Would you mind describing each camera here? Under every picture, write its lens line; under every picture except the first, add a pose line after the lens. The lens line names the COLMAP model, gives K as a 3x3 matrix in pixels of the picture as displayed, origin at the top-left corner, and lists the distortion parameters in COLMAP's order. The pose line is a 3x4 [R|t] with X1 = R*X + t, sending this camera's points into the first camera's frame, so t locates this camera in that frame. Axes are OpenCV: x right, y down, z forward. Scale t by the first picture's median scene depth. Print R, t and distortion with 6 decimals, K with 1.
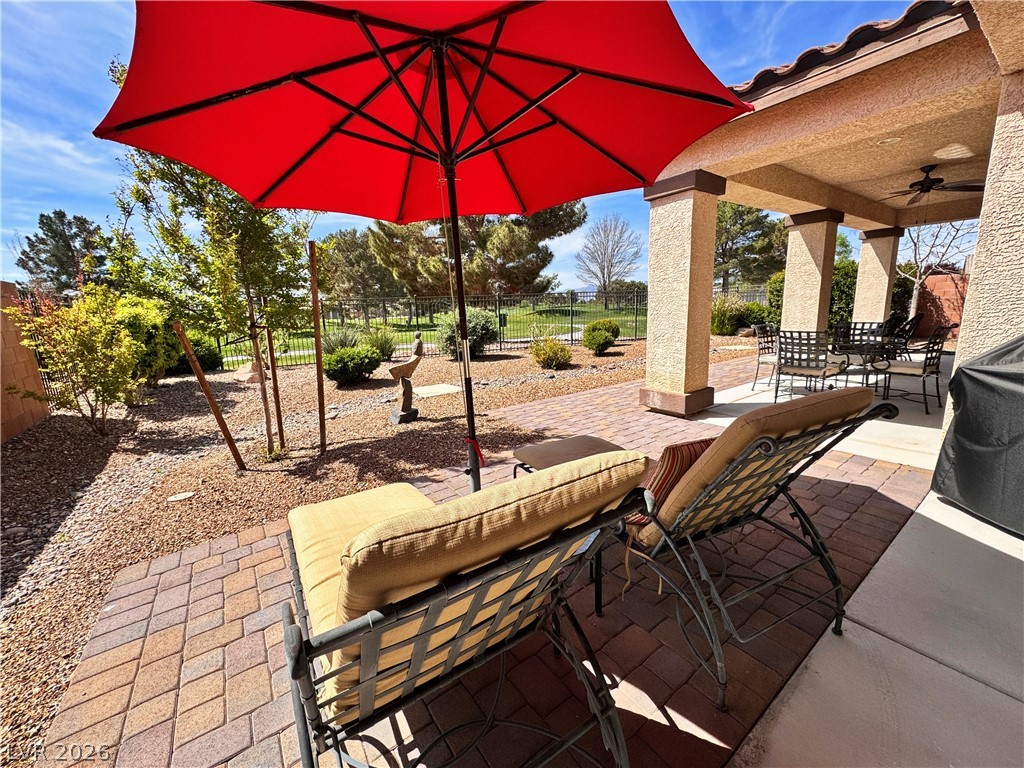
lens RADIAL K [[418.4, 0, 516.3], [0, 418.4, 384.3], [0, 0, 1]] dist [0.020406, -0.000257]
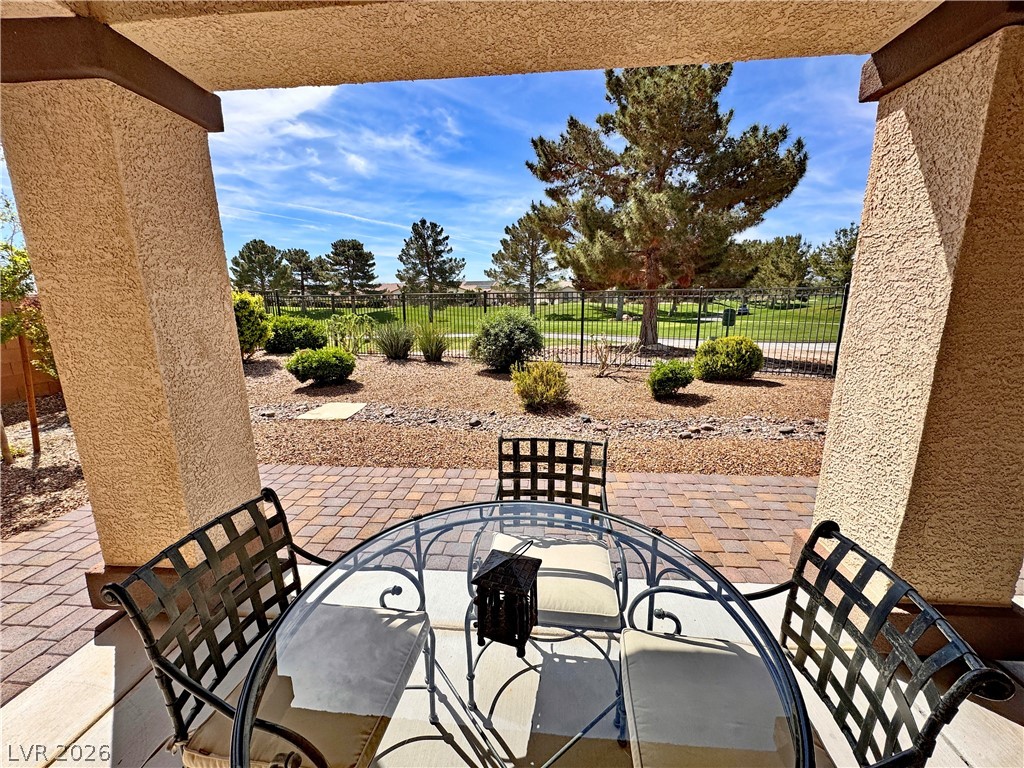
lens RADIAL K [[418.4, 0, 514.1], [0, 418.4, 382.4], [0, 0, 1]] dist [0.020406, -0.000257]
pose [[0.776934, 0.162655, -0.608208, 0.094651], [-0.142455, 0.986413, 0.081826, -0.026307], [0.613254, 0.023069, 0.789549, 0.094014]]
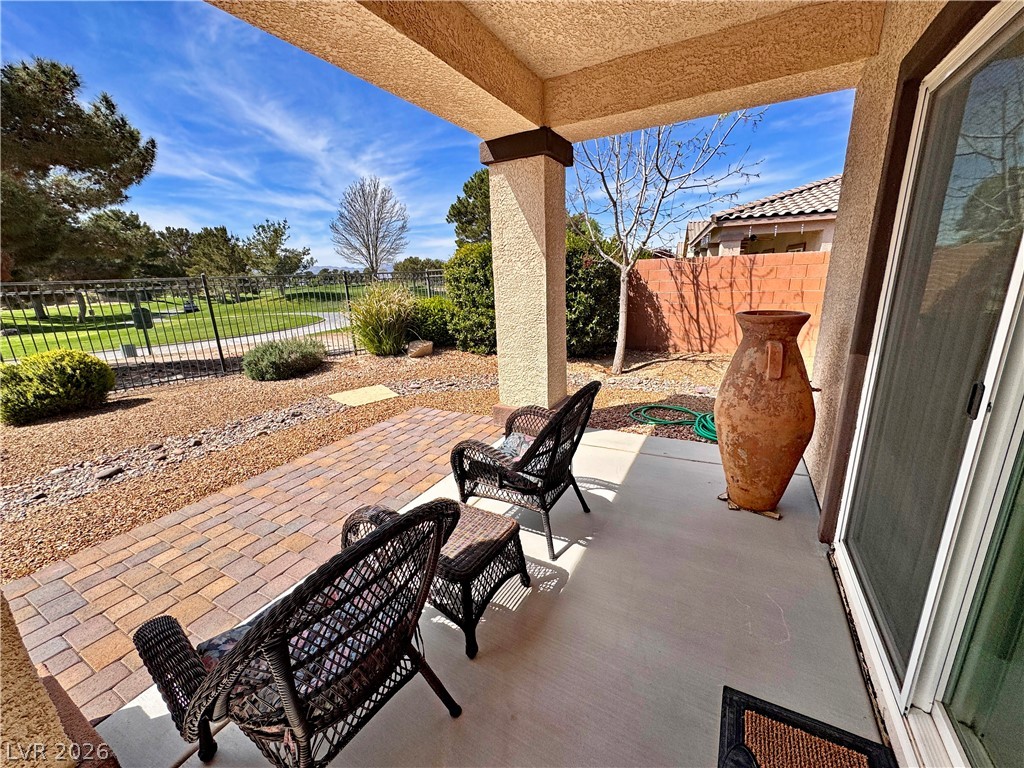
lens RADIAL K [[418.4, 0, 511.7], [0, 418.4, 383.1], [0, 0, 1]] dist [0.020406, -0.000257]
pose [[0.907705, -0.107276, 0.405664, 0.125506], [0.088210, 0.993948, 0.065468, -0.031032], [-0.410232, -0.023642, 0.911675, 0.120992]]
